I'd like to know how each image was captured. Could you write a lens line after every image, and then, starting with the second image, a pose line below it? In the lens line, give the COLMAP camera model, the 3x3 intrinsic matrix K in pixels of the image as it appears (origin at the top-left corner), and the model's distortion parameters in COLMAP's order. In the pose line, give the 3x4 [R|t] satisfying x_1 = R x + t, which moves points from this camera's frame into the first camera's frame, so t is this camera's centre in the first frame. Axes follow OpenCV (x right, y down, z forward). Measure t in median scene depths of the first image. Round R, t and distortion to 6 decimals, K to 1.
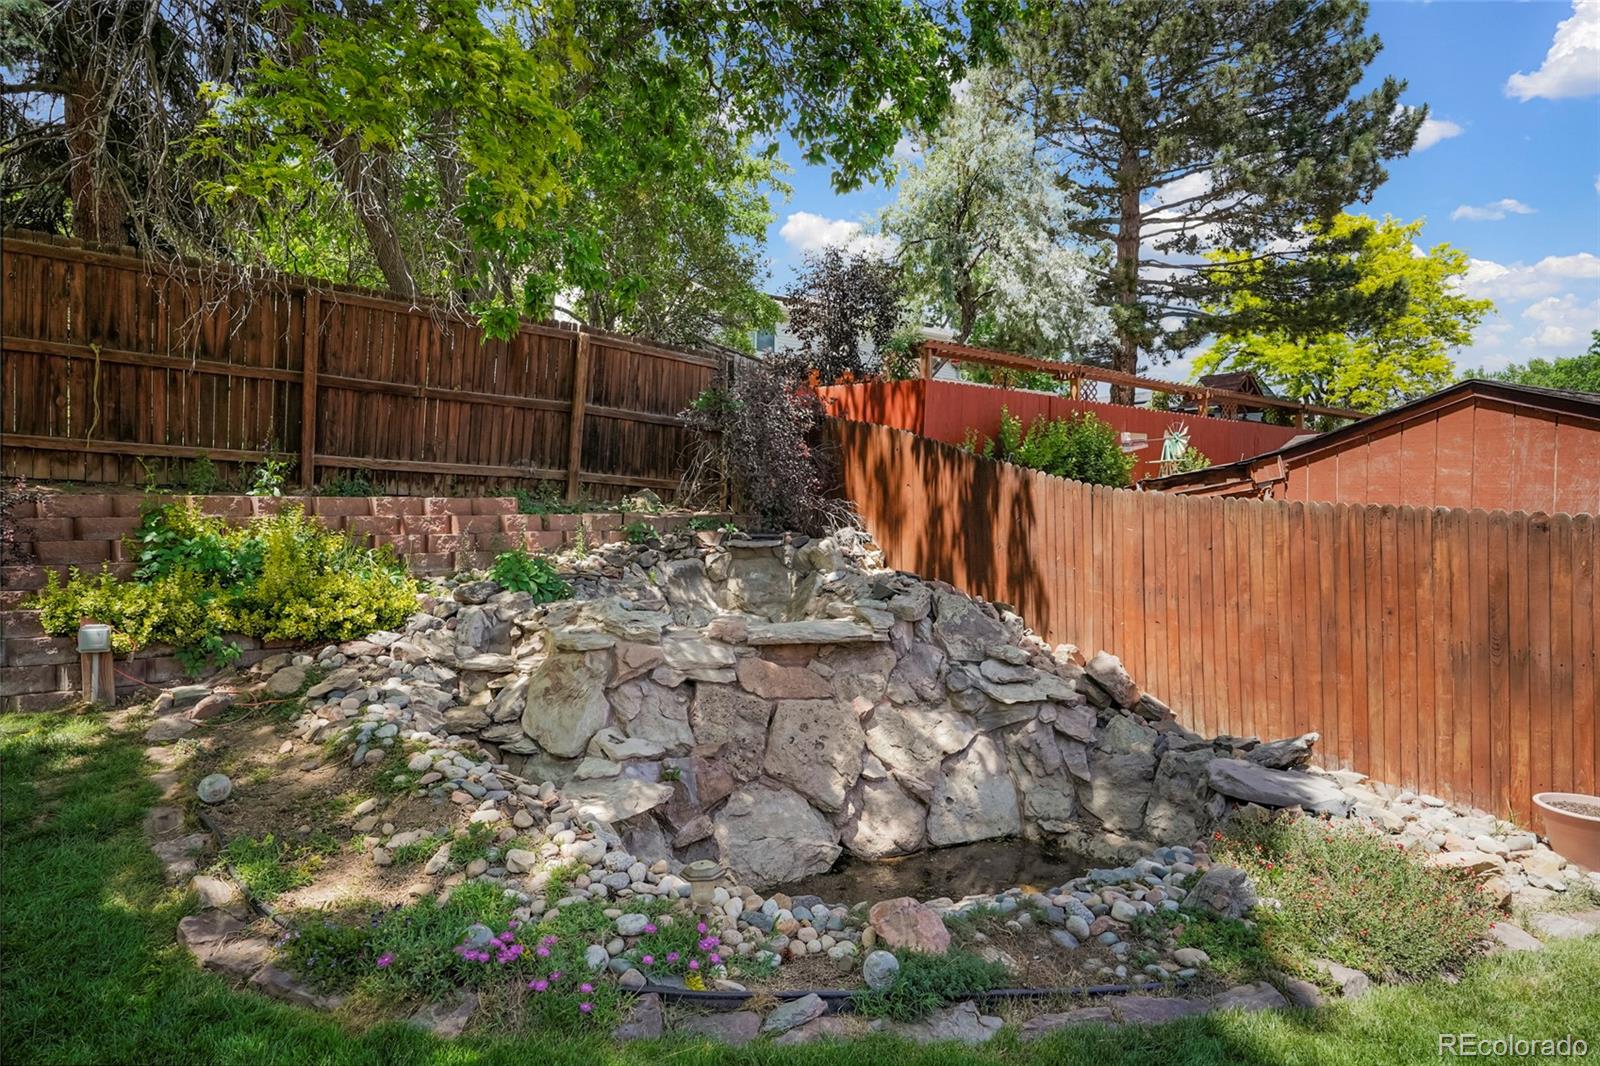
lens RADIAL K [[857.6, 0, 791.9], [0, 857.6, 530.4], [0, 0, 1]] dist [-0.002998, 0.000993]
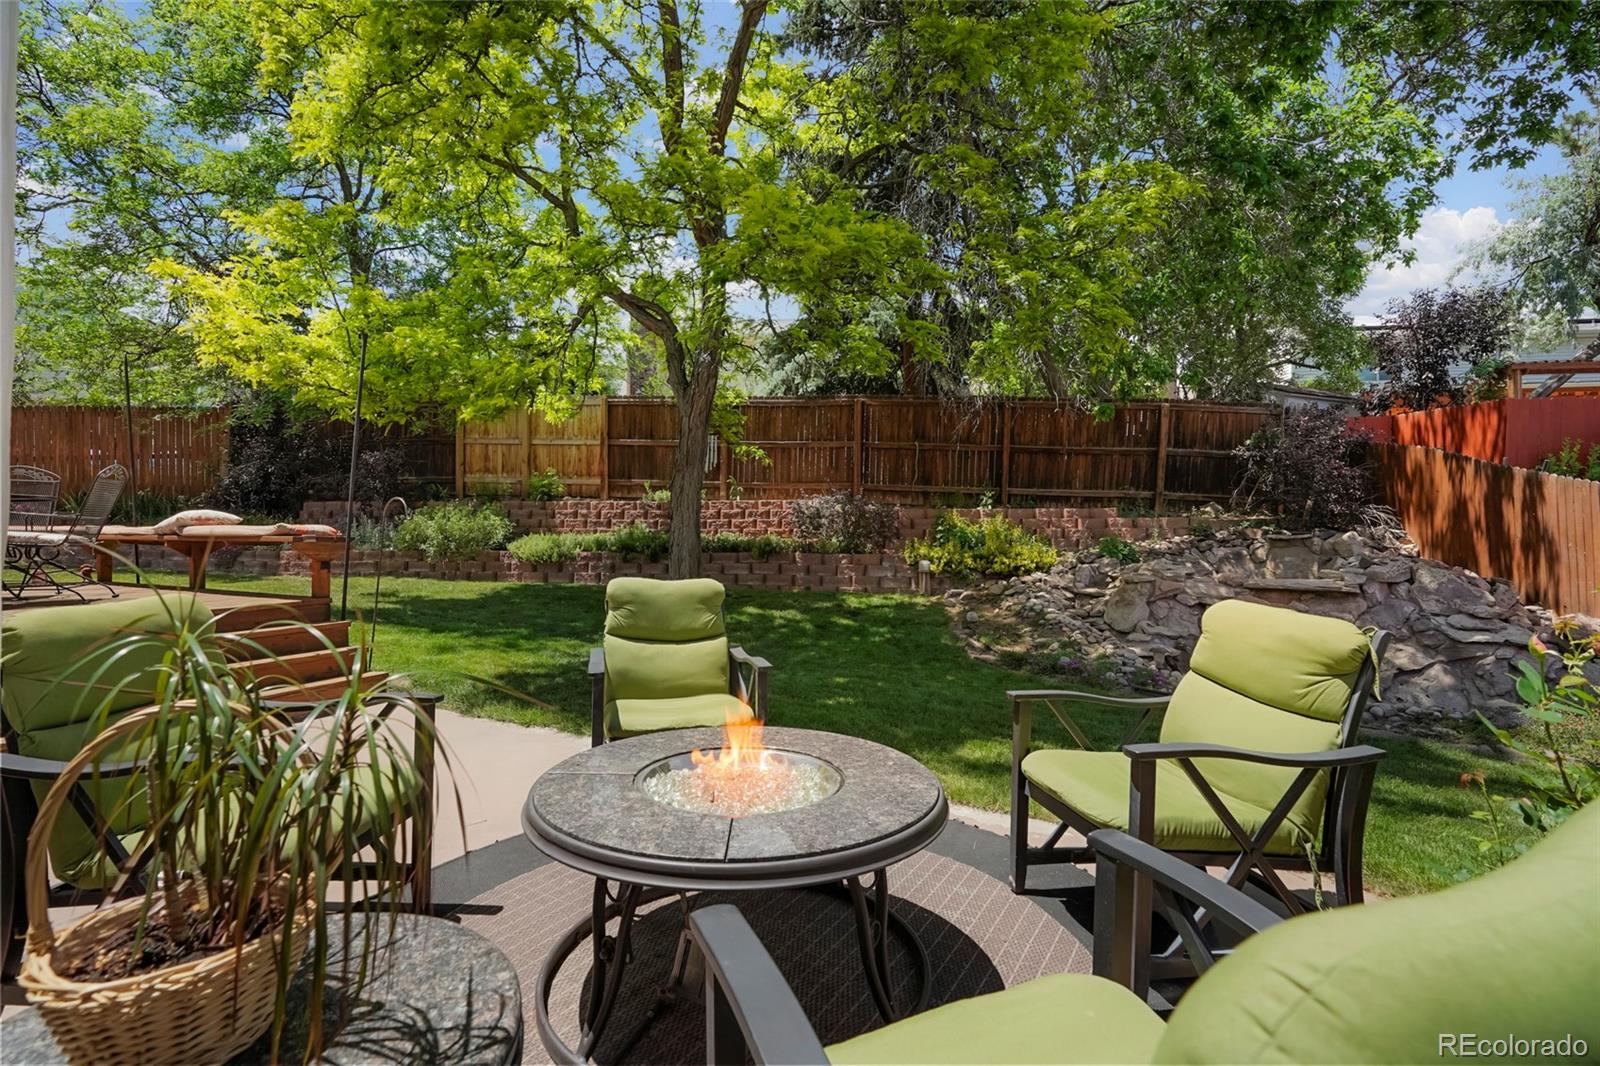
lens RADIAL K [[749.2, 0, 795.7], [0, 749.2, 528.8], [0, 0, 1]] dist [0.005564, 0.000514]
pose [[0.711116, -0.007878, -0.703030, 0.335283], [-0.020838, 0.999262, -0.032275, 0.079736], [0.702765, 0.037601, 0.710427, -0.618335]]
